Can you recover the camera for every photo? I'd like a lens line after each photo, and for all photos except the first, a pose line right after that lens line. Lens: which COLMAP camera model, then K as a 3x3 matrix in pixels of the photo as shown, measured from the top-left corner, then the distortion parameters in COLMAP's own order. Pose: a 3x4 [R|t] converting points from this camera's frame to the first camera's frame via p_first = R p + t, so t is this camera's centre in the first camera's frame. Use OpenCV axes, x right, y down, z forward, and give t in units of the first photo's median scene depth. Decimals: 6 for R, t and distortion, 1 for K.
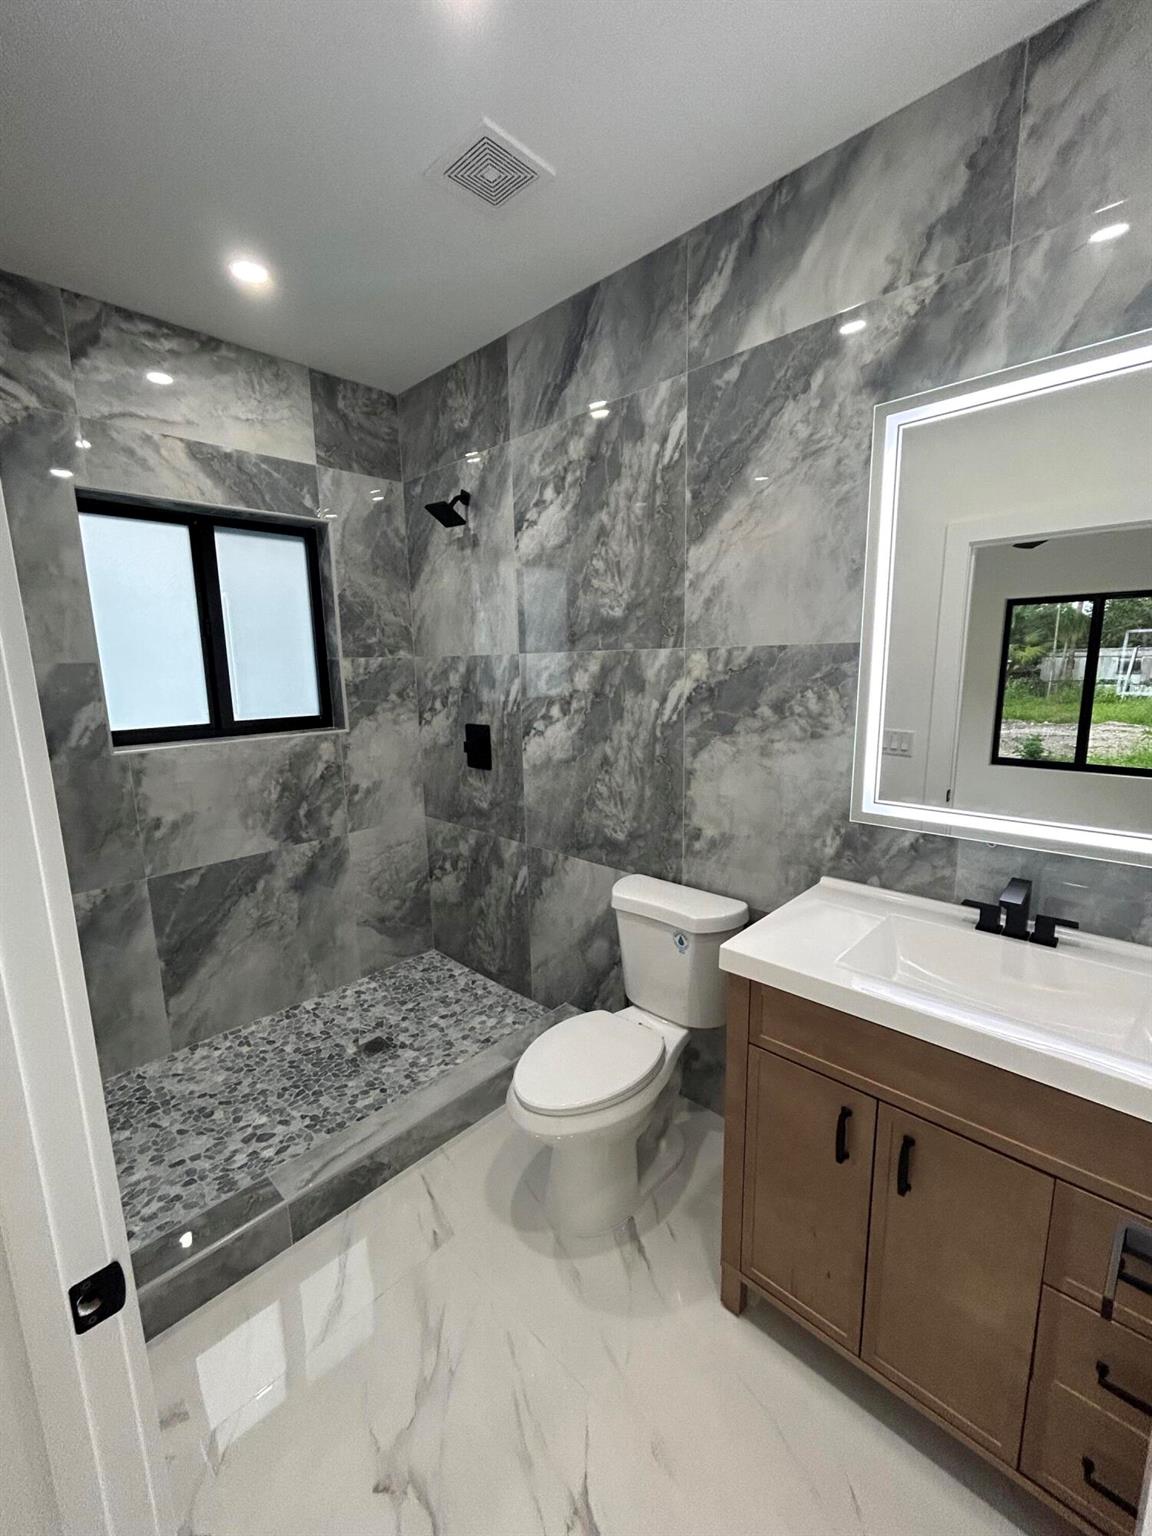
lens RADIAL K [[628.2, 0, 576.0], [0, 628.2, 768.0], [0, 0, 1]] dist [-0.010973, 0.005062]
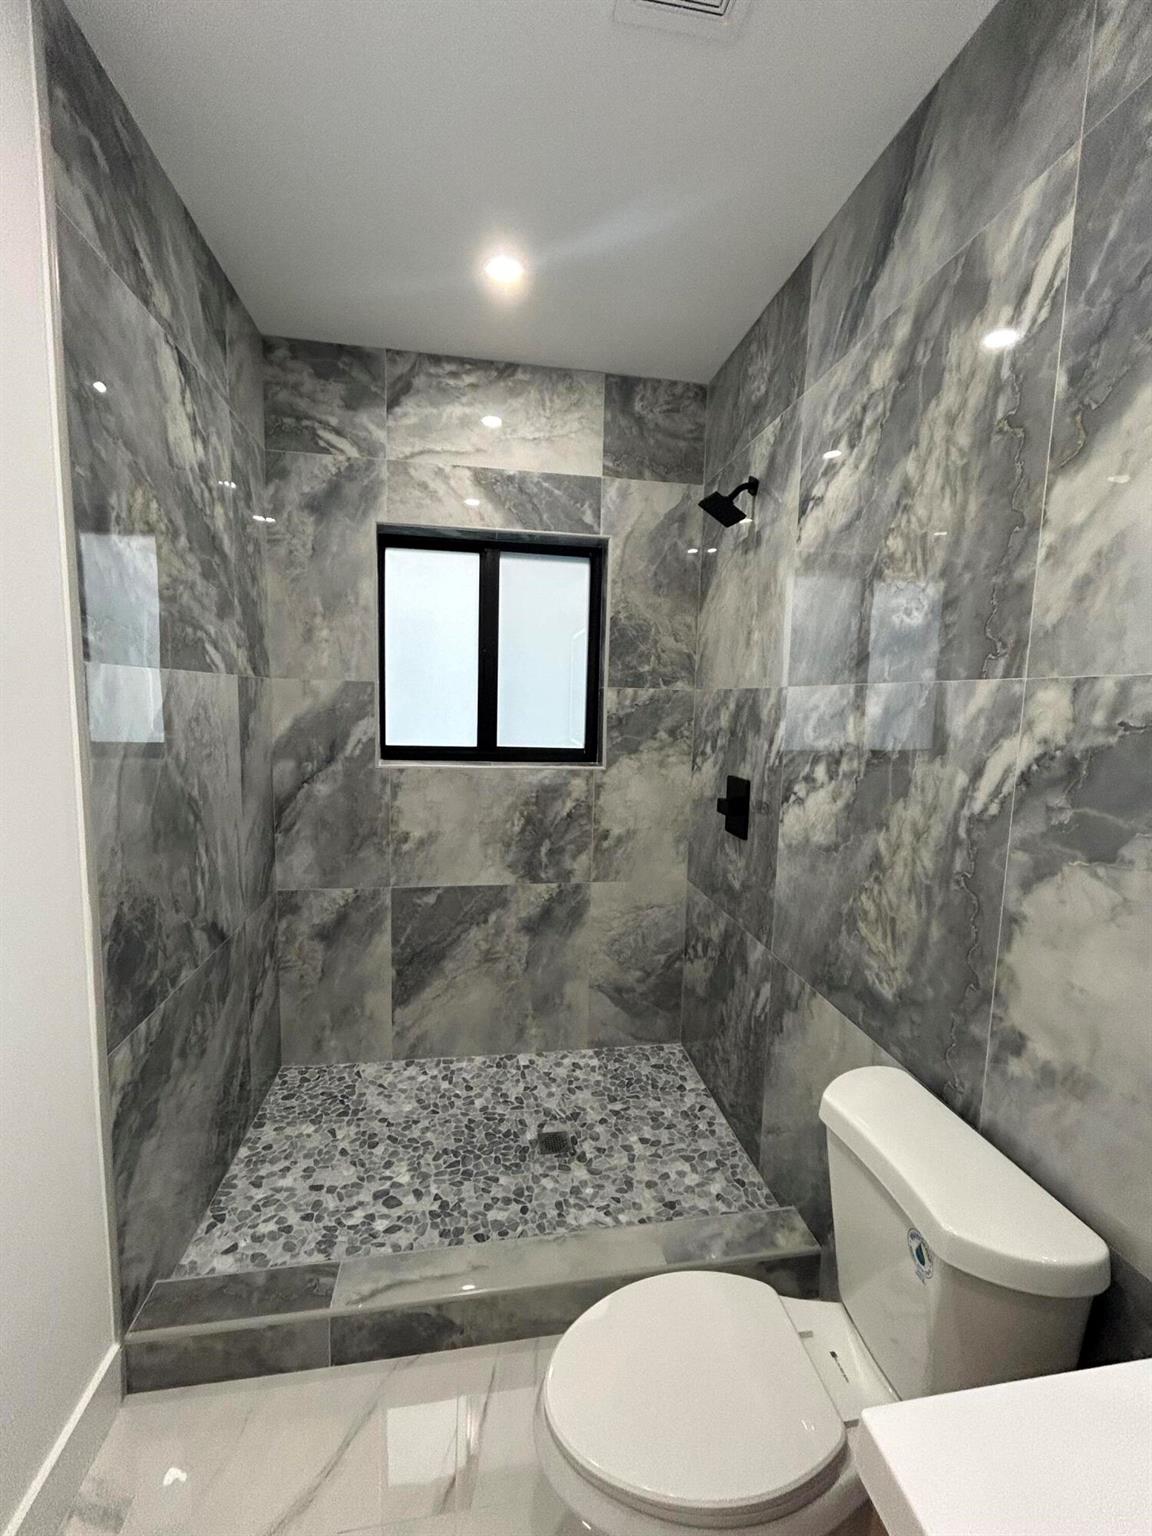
lens RADIAL K [[628.2, 0, 576.0], [0, 628.2, 768.0], [0, 0, 1]] dist [-0.010973, 0.005062]
pose [[0.797124, 0.105342, -0.594556, 0.163747], [-0.142836, 0.989614, -0.016163, -0.048634], [0.586679, 0.097808, 0.803892, 0.320986]]
